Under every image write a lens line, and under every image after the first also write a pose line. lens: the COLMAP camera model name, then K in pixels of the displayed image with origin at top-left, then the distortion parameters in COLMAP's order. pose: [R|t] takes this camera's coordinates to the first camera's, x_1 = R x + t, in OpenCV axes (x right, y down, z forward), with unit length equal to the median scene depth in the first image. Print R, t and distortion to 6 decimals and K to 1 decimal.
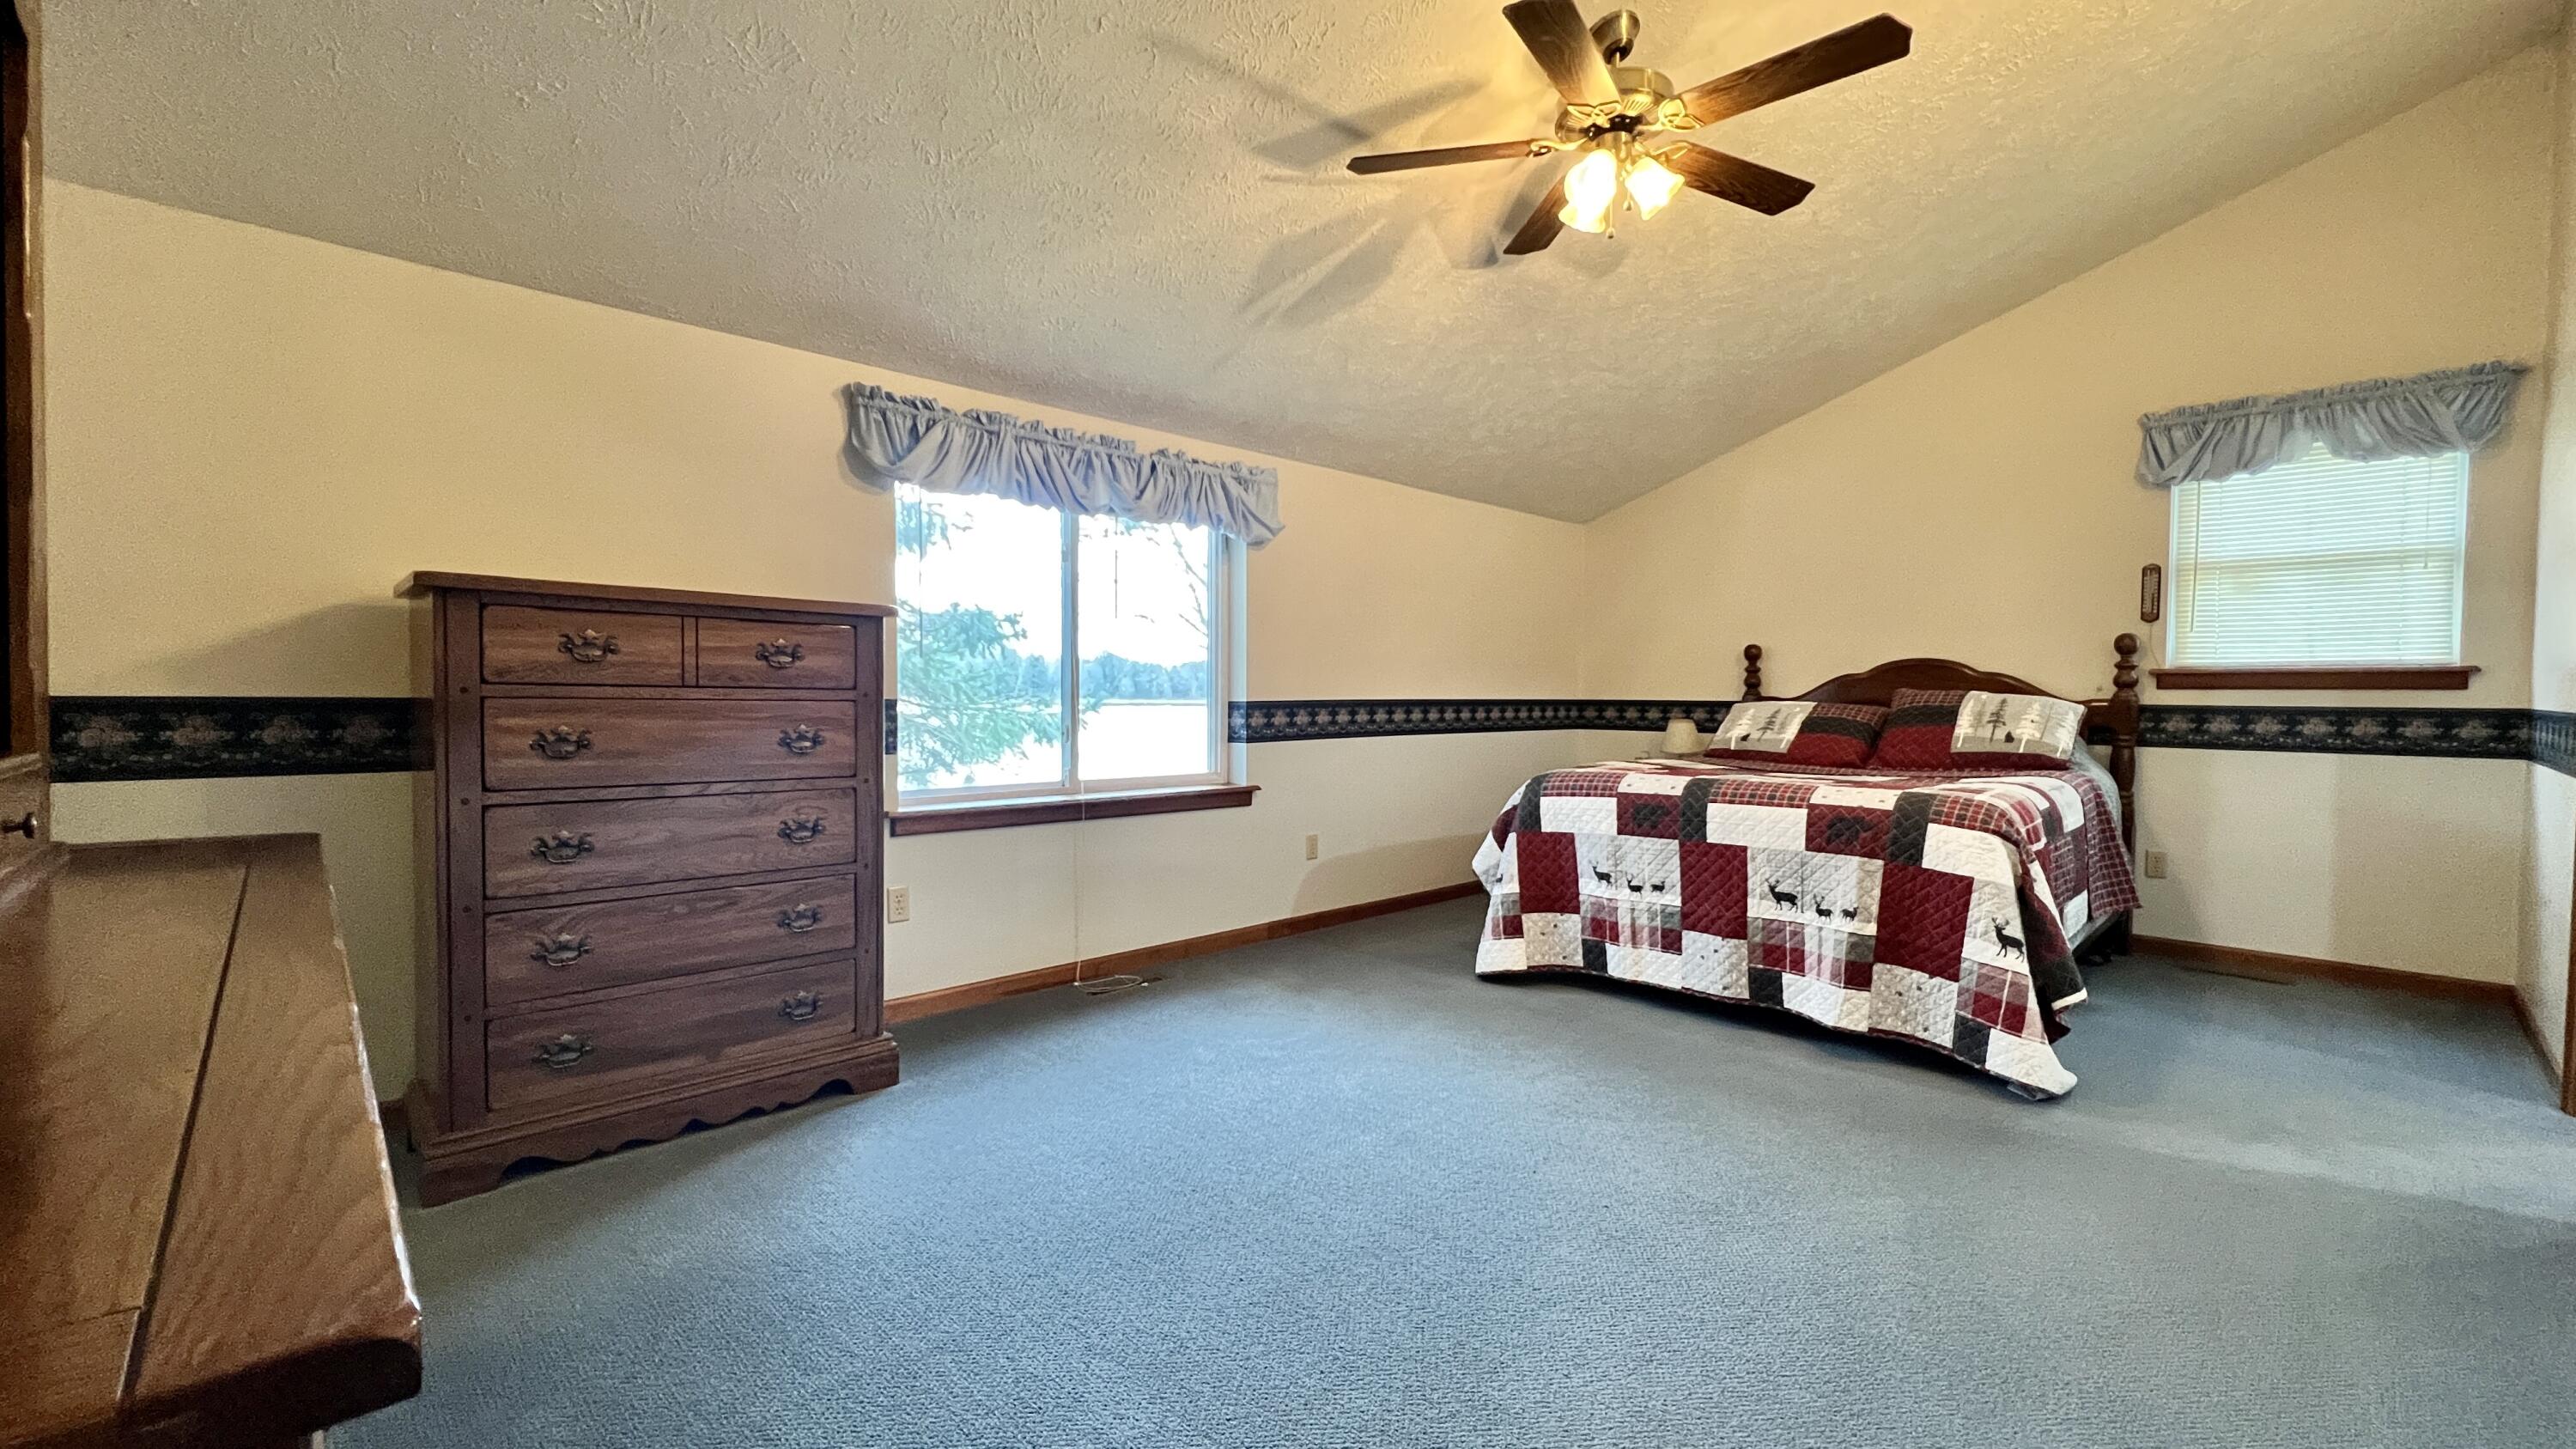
lens RADIAL K [[1030.6, 0, 1288.7], [0, 1030.6, 729.2], [0, 0, 1]] dist [-0.001834, -0.000040]
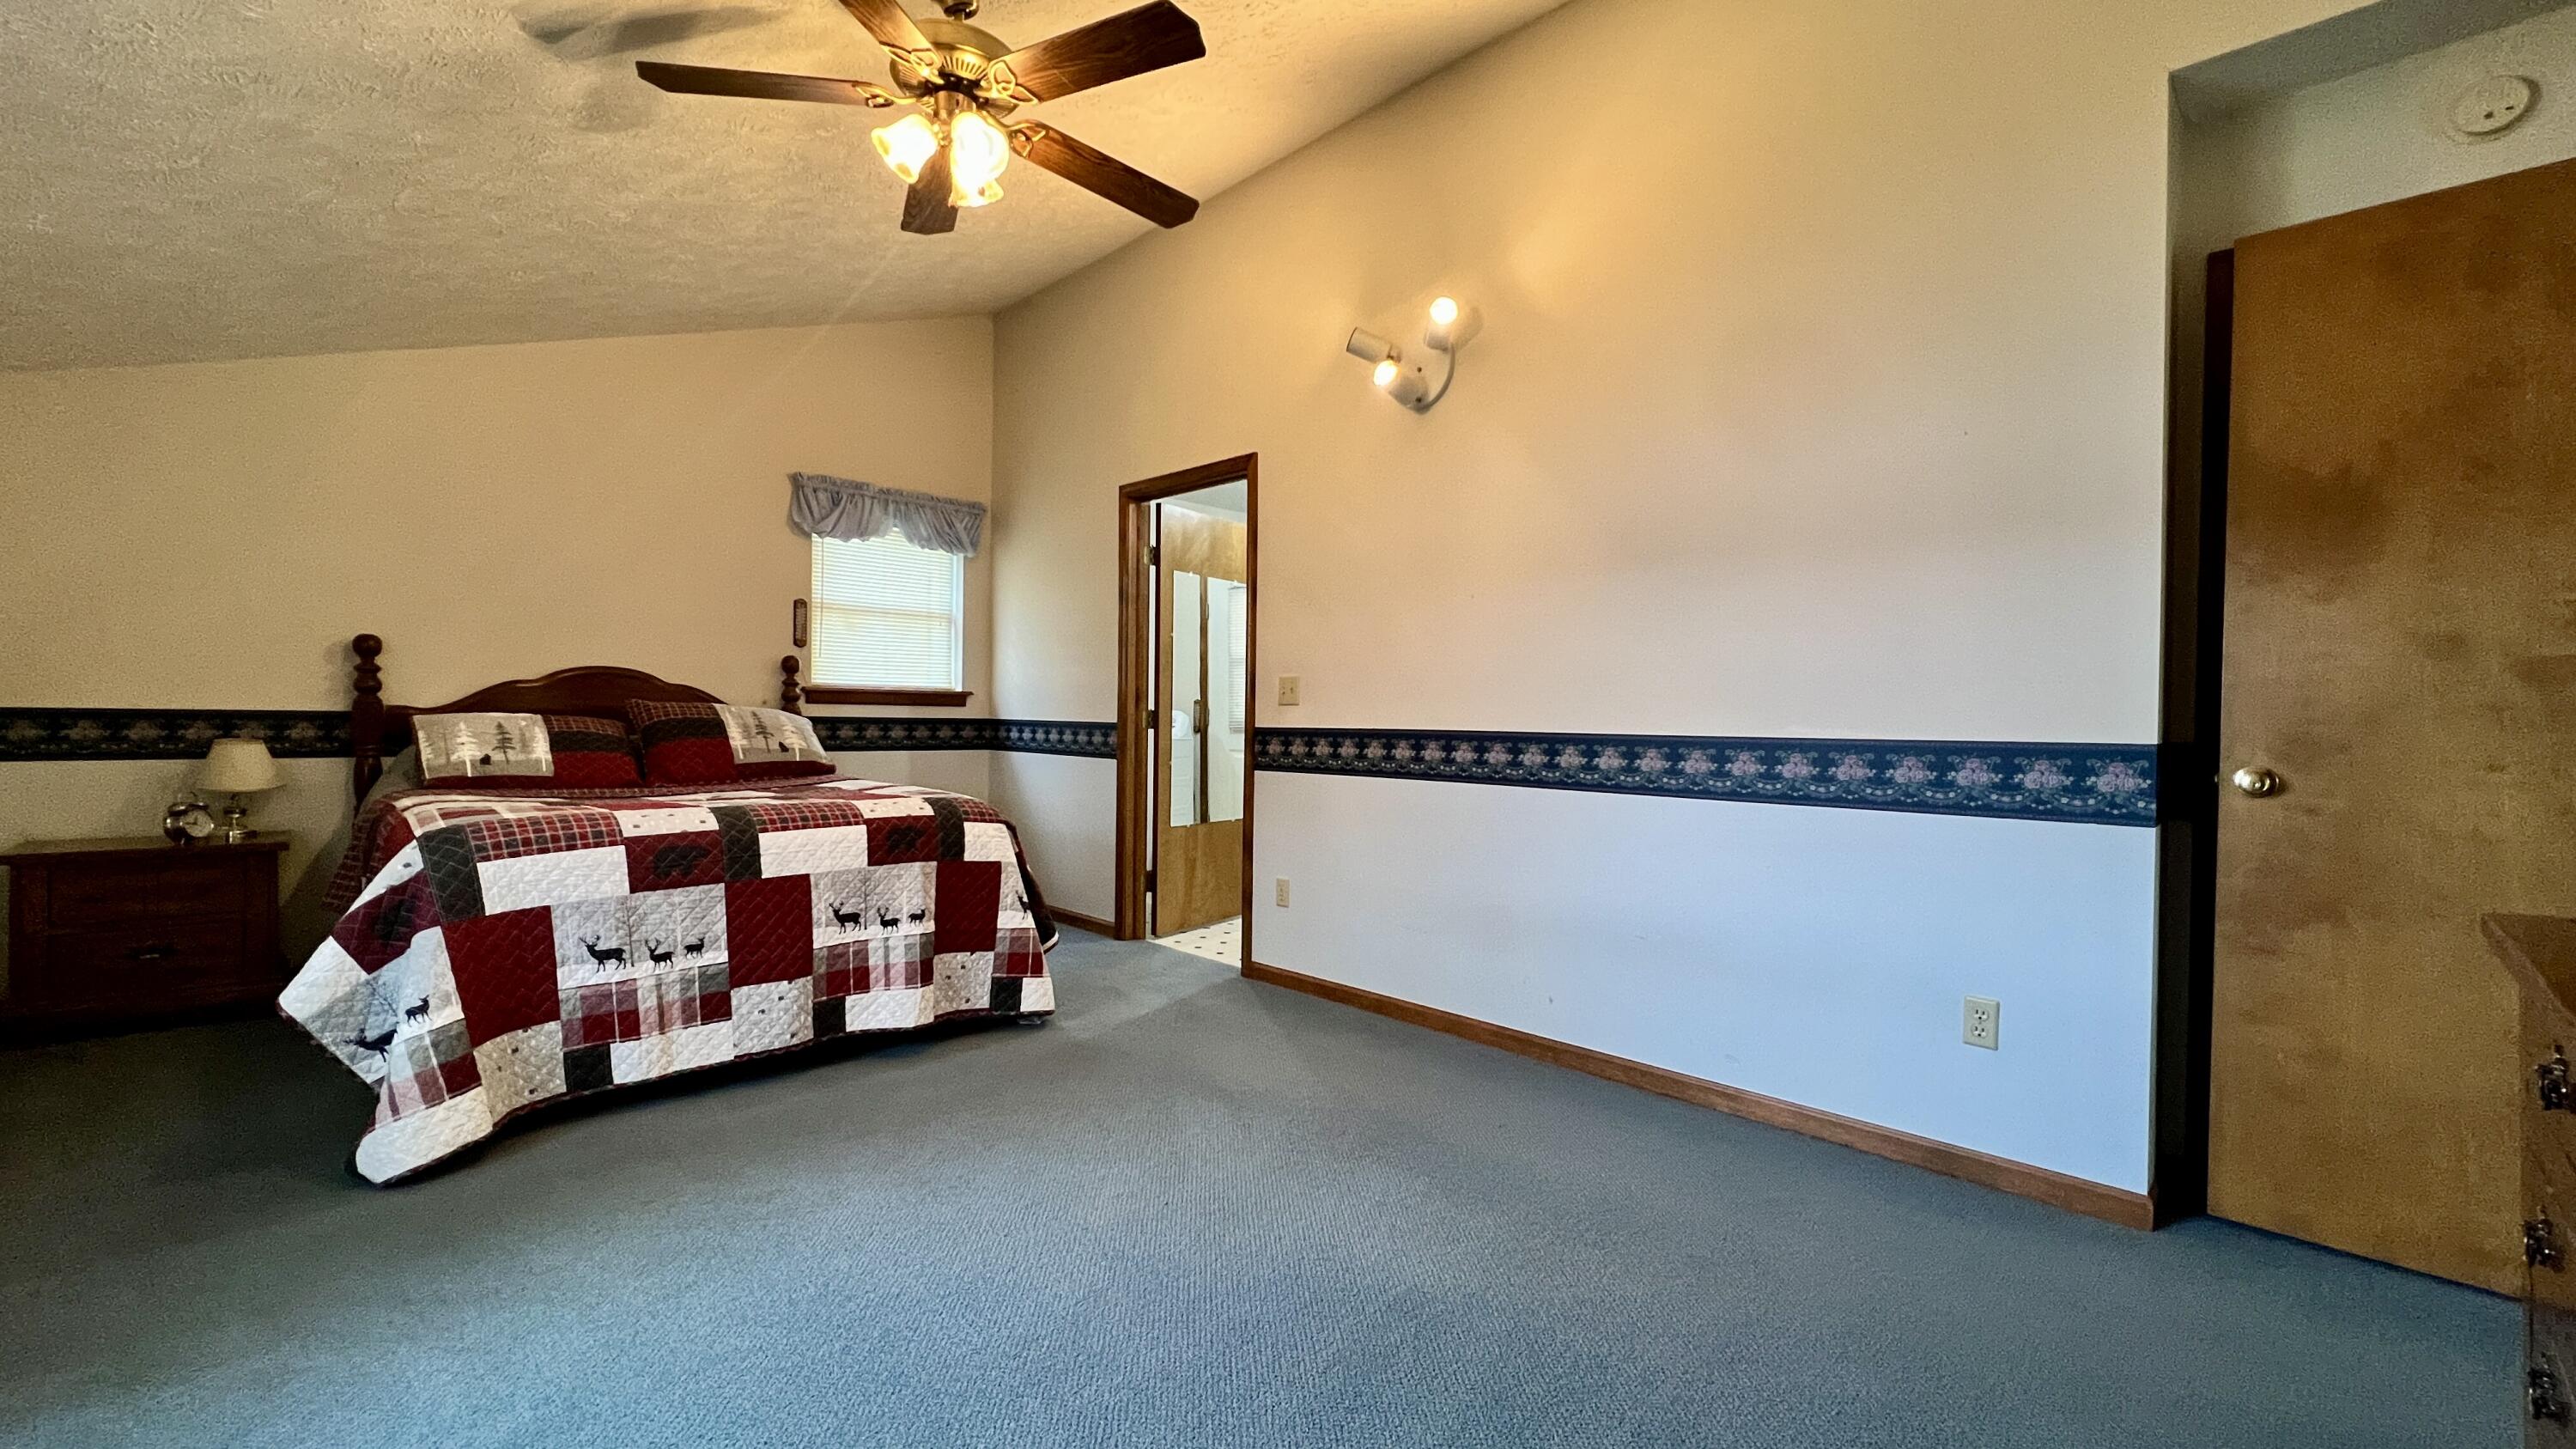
lens RADIAL K [[1030.6, 0, 1282.1], [0, 1030.6, 733.1], [0, 0, 1]] dist [-0.001834, -0.000040]
pose [[-0.006894, -0.021208, 0.999751, -0.449494], [0.020050, 0.999571, 0.021342, -0.022115], [-0.999775, 0.020192, -0.006465, 0.544488]]
